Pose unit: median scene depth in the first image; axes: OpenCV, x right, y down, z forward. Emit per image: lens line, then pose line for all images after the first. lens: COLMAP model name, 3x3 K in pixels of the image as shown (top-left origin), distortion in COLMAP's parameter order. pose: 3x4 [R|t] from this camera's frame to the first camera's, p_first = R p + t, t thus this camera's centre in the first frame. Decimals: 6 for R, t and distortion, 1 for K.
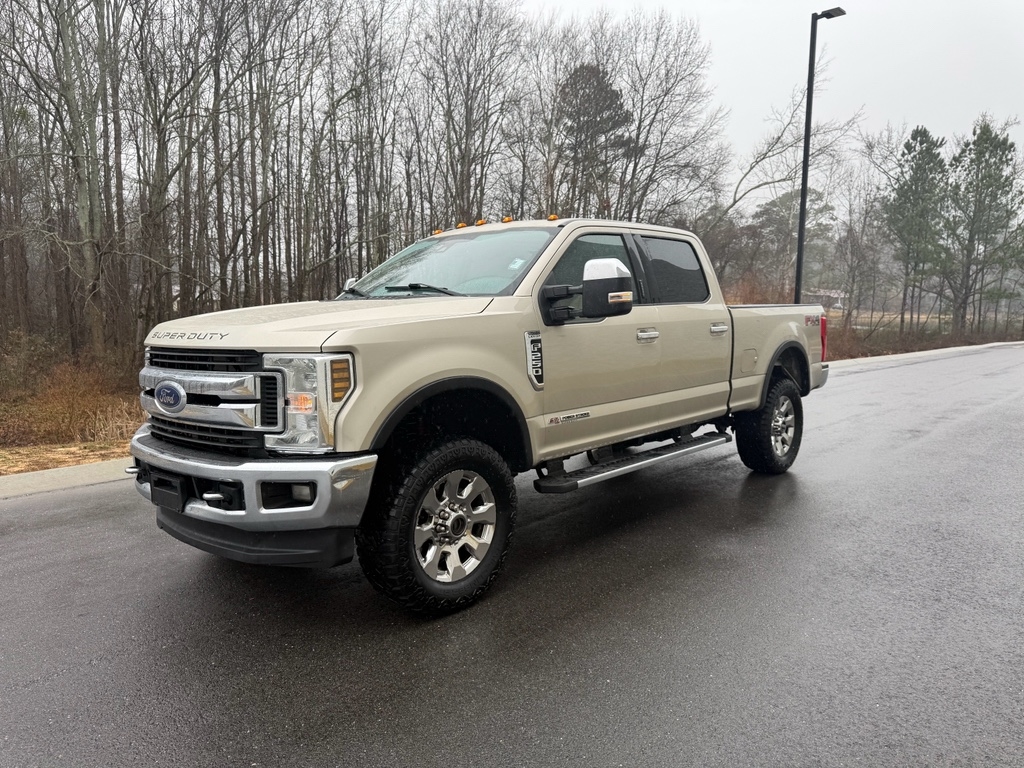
lens RADIAL K [[700.3, 0, 520.4], [0, 700.3, 386.1], [0, 0, 1]] dist [-0.000277, 0.000594]
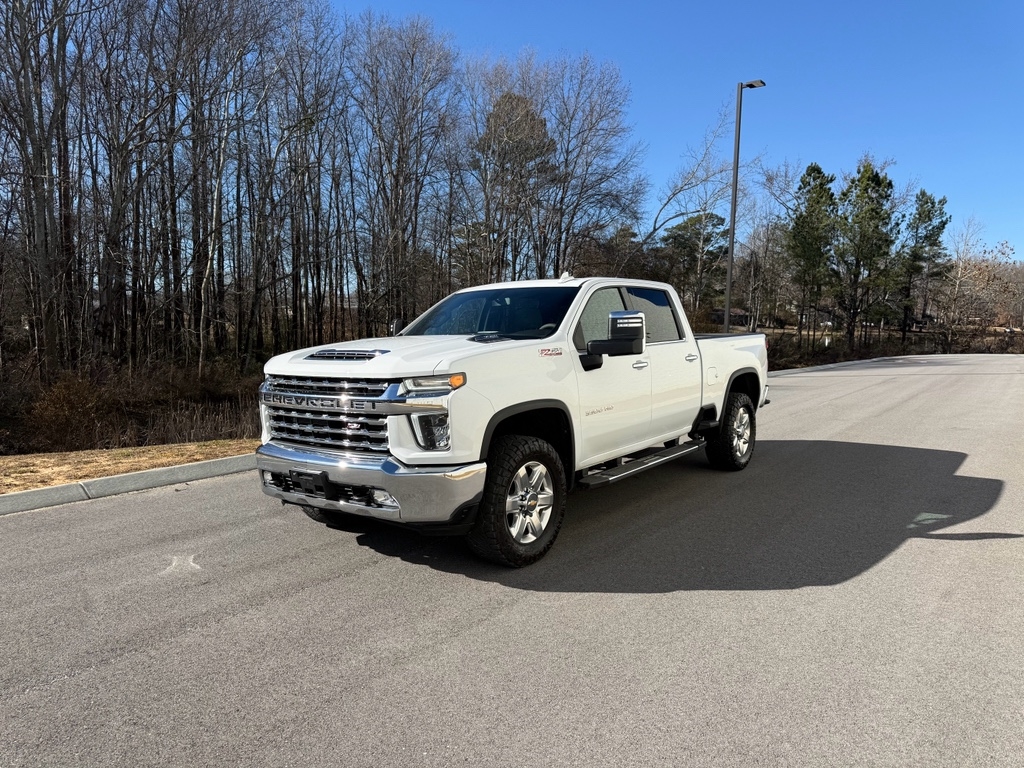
lens RADIAL K [[729.9, 0, 493.5], [0, 729.9, 389.2], [0, 0, 1]] dist [0.008994, -0.009725]
pose [[0.993127, -0.007212, 0.116823, -0.073163], [0.009523, 0.999770, -0.019236, 0.005263], [-0.116658, 0.020217, 0.992966, -0.089233]]
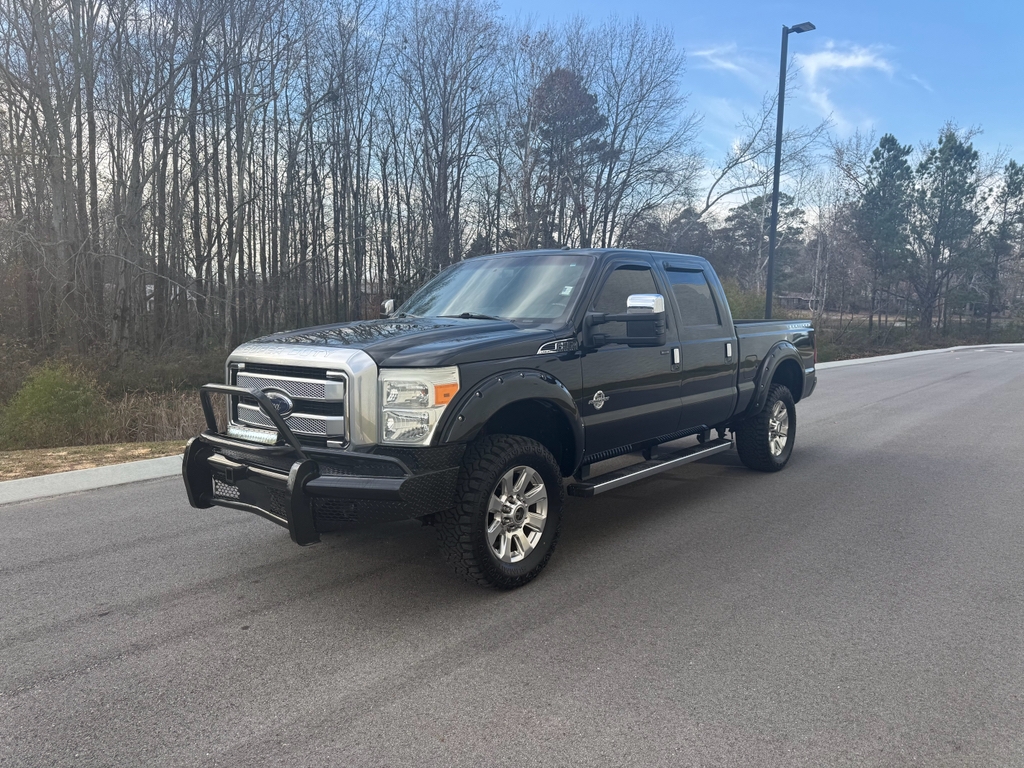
lens RADIAL K [[702.0, 0, 514.6], [0, 702.0, 382.4], [0, 0, 1]] dist [0.006174, -0.004587]
pose [[0.999582, 0.000748, 0.028904, -0.003798], [-0.000607, 0.999988, -0.004887, -0.002396], [-0.028908, 0.004868, 0.999570, -0.010381]]
